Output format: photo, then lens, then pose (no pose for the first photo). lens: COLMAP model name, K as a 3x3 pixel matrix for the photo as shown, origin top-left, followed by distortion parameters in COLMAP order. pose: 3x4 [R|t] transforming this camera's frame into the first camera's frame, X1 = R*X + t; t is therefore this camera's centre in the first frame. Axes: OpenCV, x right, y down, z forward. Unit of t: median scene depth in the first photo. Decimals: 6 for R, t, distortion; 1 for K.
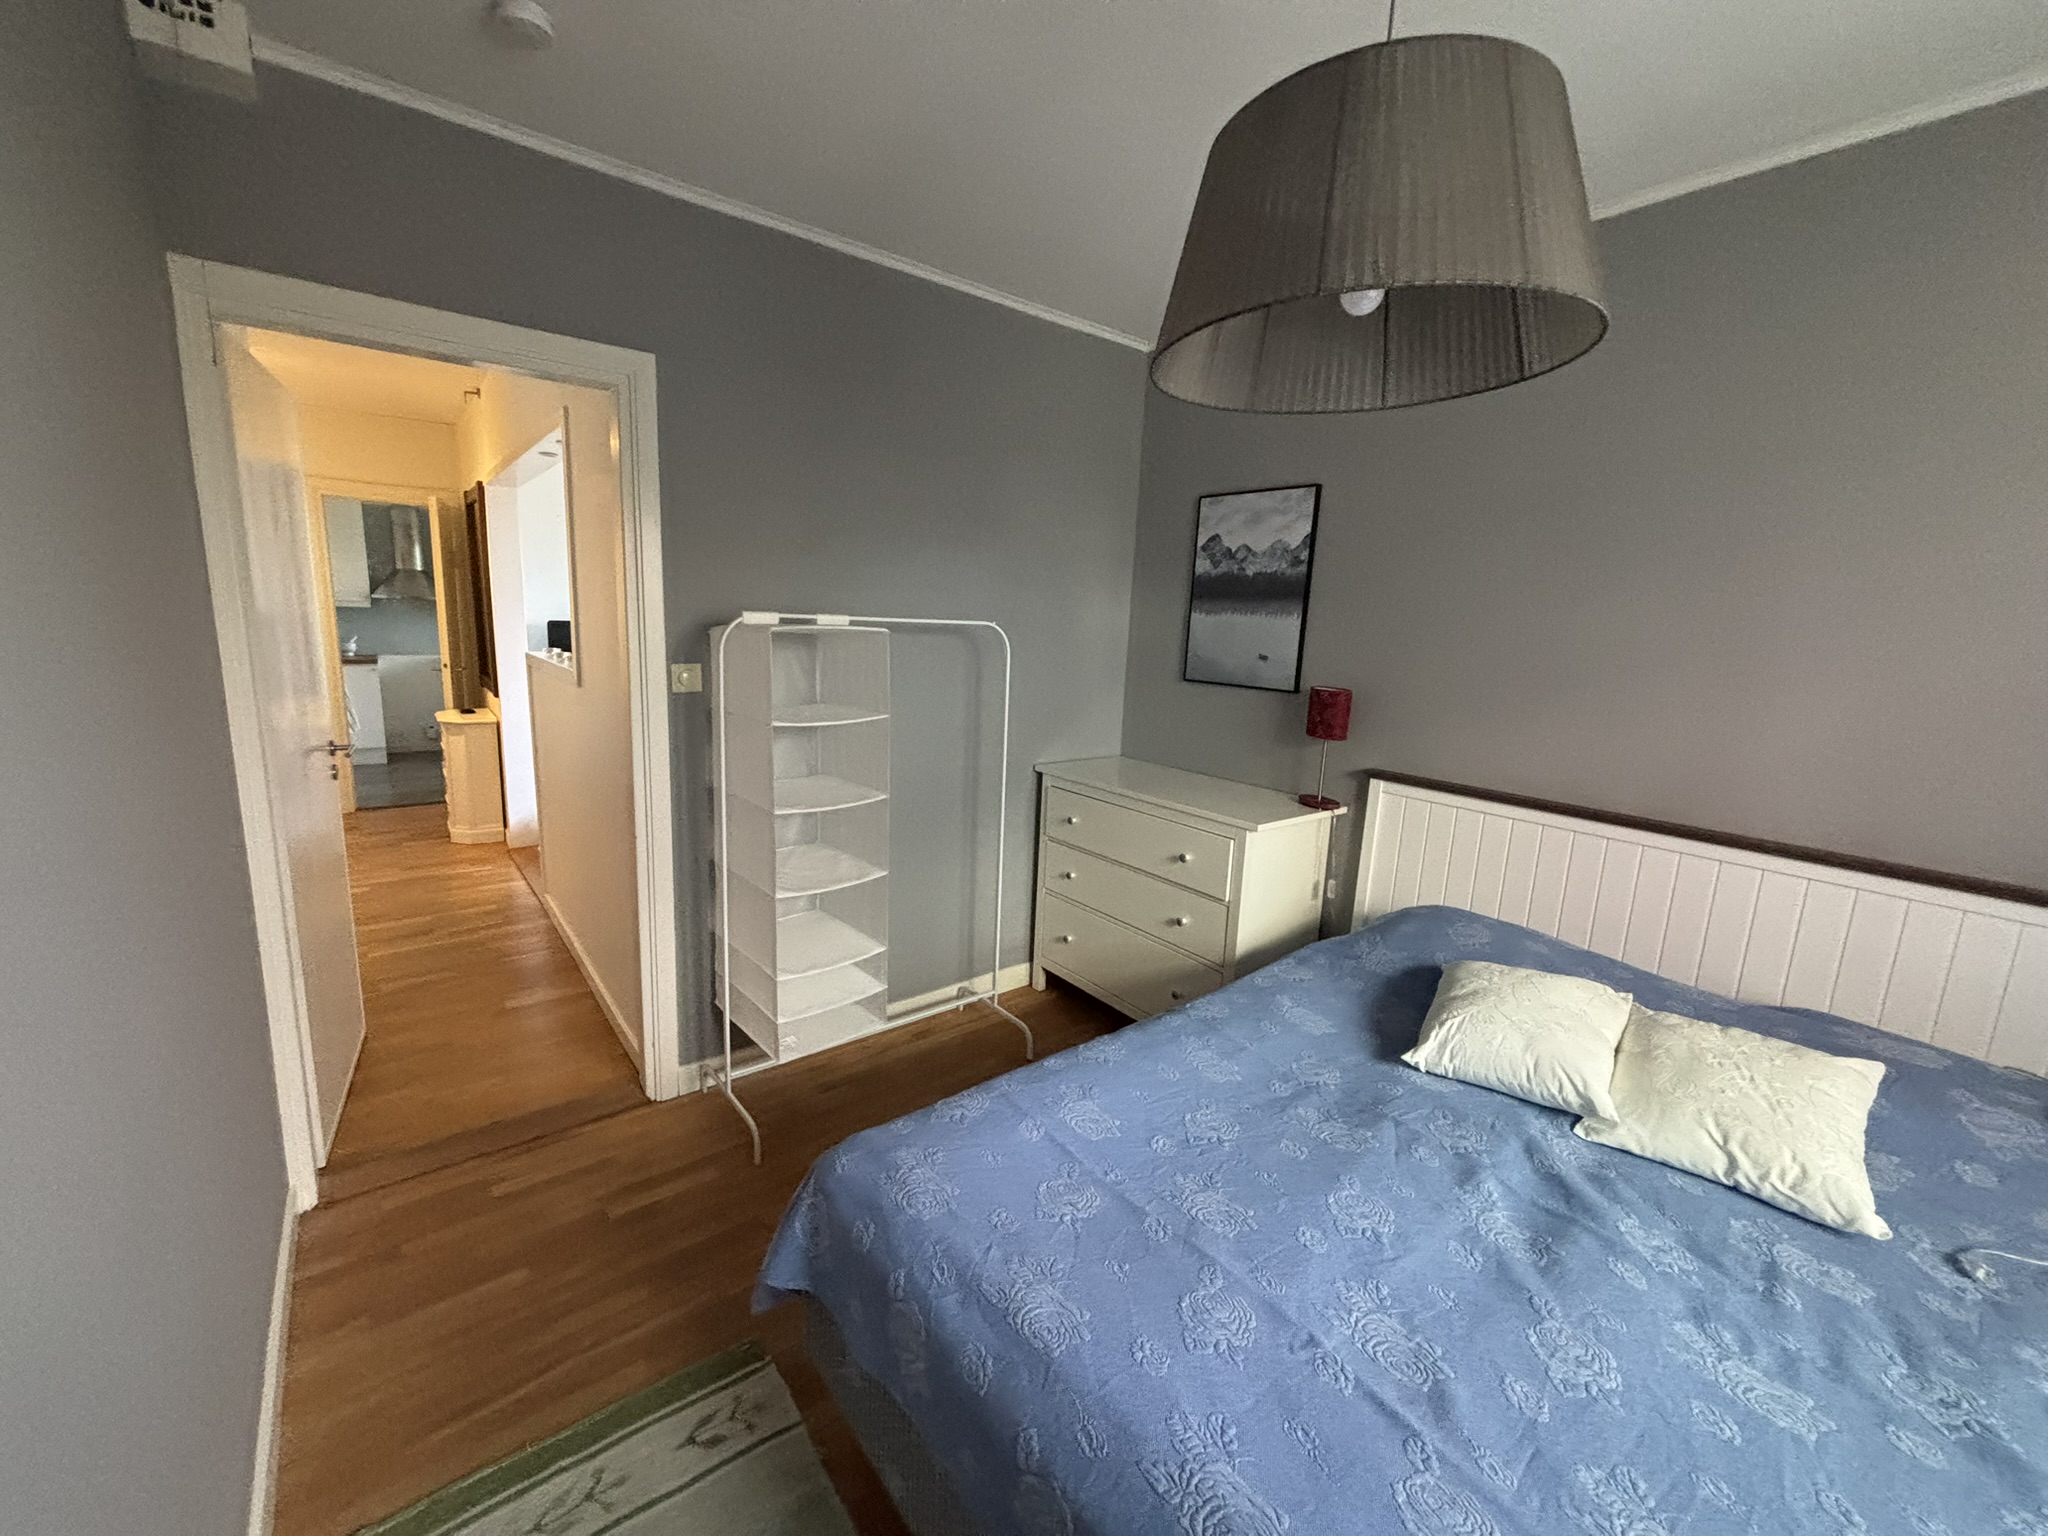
lens RADIAL K [[818.2, 0, 1022.0], [0, 818.2, 762.6], [0, 0, 1]] dist [-0.002874, -0.000274]
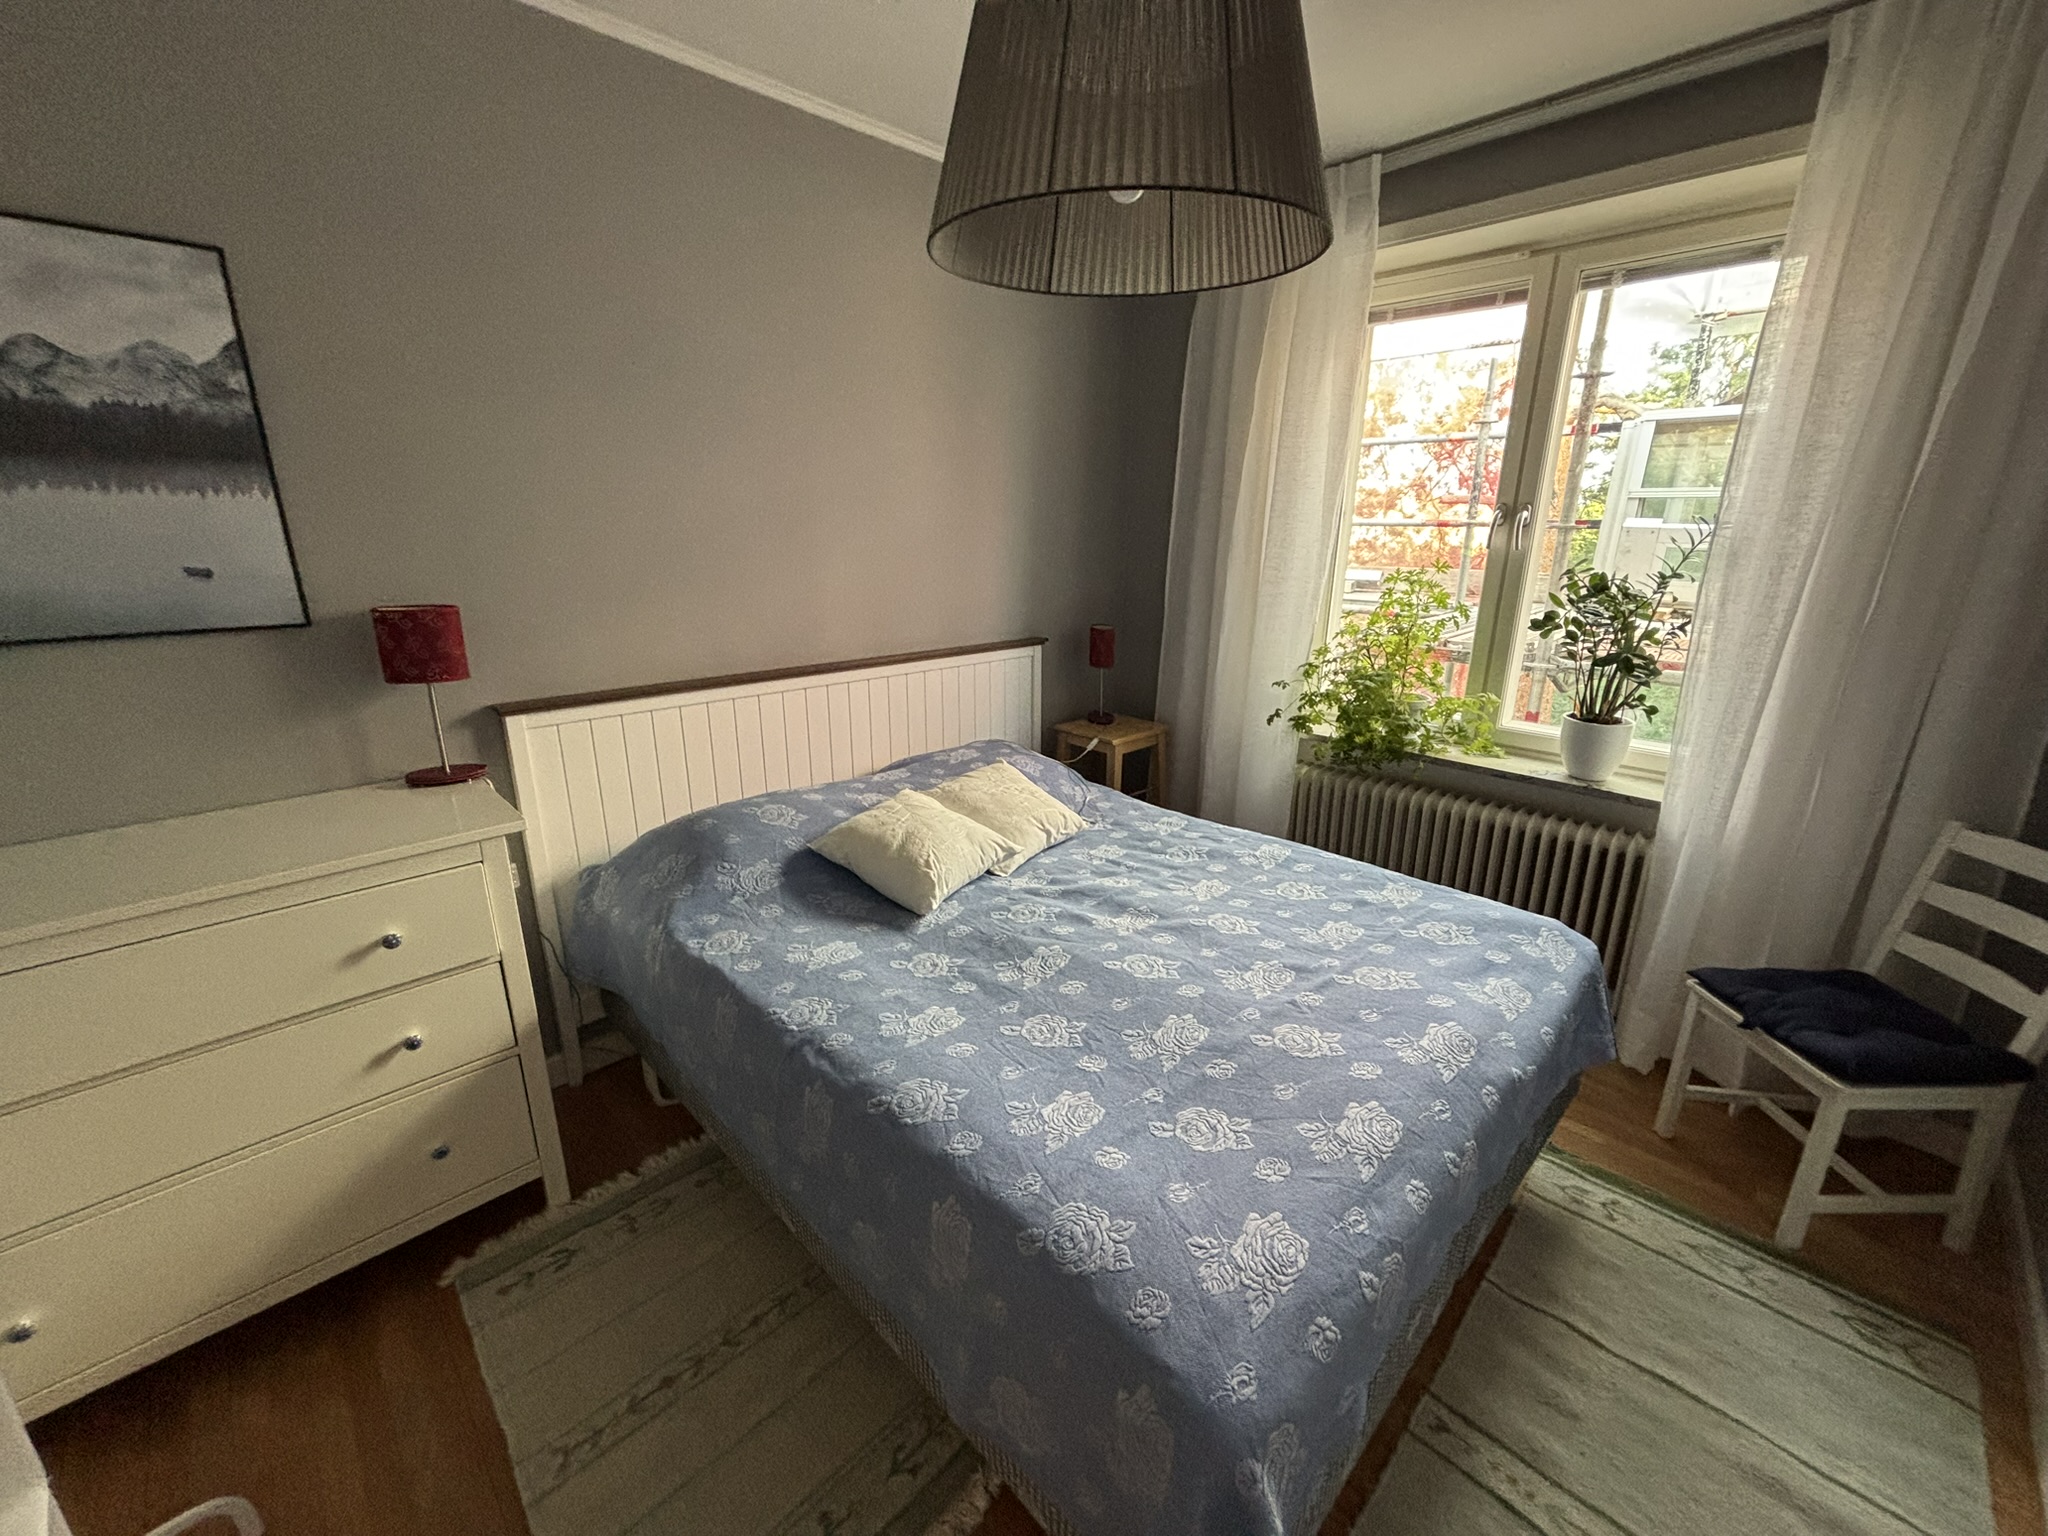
lens RADIAL K [[818.2, 0, 1022.0], [0, 818.2, 762.6], [0, 0, 1]] dist [-0.002874, -0.000274]
pose [[-0.099489, -0.322864, 0.941202, -0.562704], [0.170375, 0.926398, 0.335795, -0.186171], [-0.980344, 0.193765, -0.037159, 0.946775]]
